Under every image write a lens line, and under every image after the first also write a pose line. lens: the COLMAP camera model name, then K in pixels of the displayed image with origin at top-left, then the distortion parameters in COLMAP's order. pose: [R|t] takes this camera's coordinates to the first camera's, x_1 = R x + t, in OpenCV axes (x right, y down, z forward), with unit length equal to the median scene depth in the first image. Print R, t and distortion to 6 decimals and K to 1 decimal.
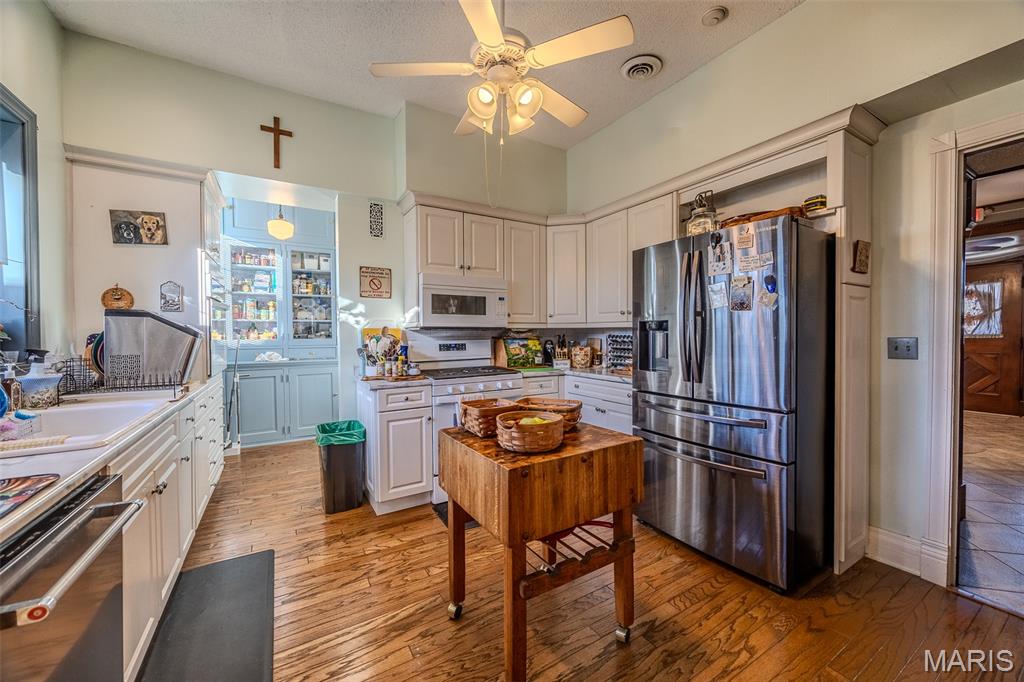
lens RADIAL K [[387.9, 0, 514.6], [0, 387.9, 340.3], [0, 0, 1]] dist [-0.002773, 0.000094]
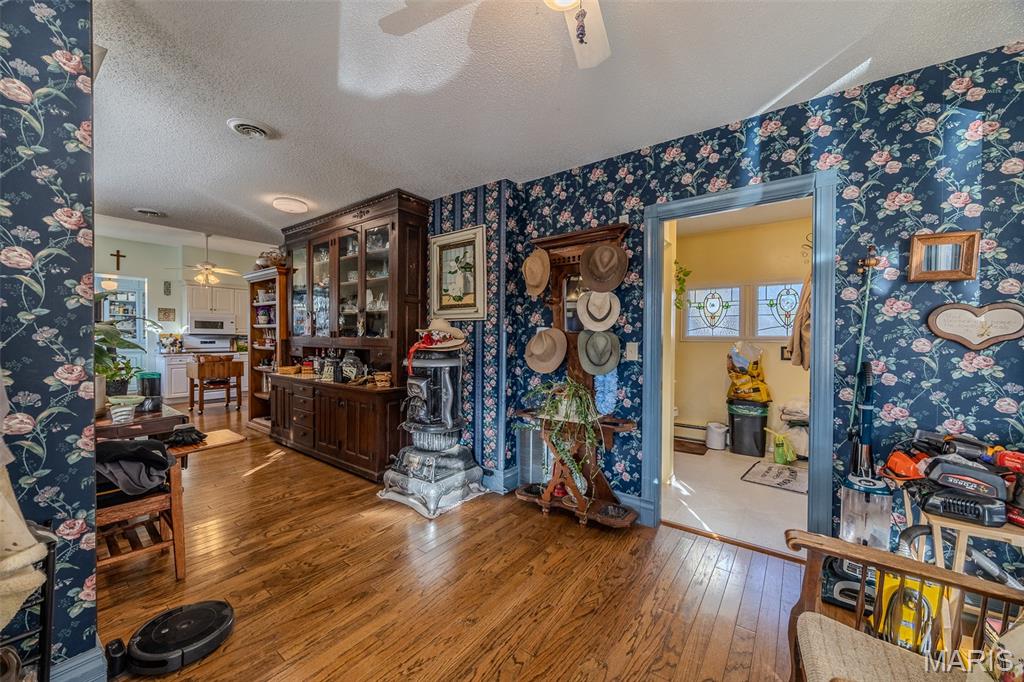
lens RADIAL K [[387.9, 0, 514.5], [0, 387.9, 342.2], [0, 0, 1]] dist [-0.002773, 0.000094]
pose [[0.927597, 0.008088, 0.373494, 0.769827], [-0.004806, 0.999941, -0.009718, 0.034706], [-0.373550, 0.007219, 0.927582, -2.090500]]
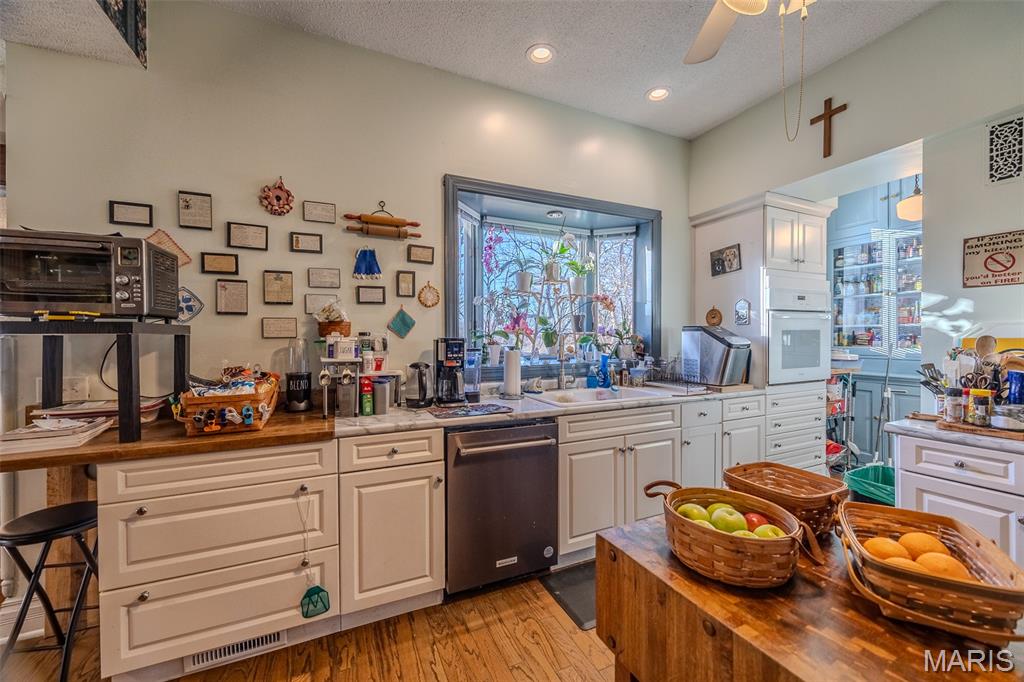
lens RADIAL K [[387.9, 0, 517.3], [0, 387.9, 339.7], [0, 0, 1]] dist [-0.002773, 0.000094]
pose [[-0.097851, 0.008952, -0.995161, 0.301800], [-0.012466, 0.999870, 0.010221, -0.026158], [0.995123, 0.013406, -0.097727, 0.351266]]
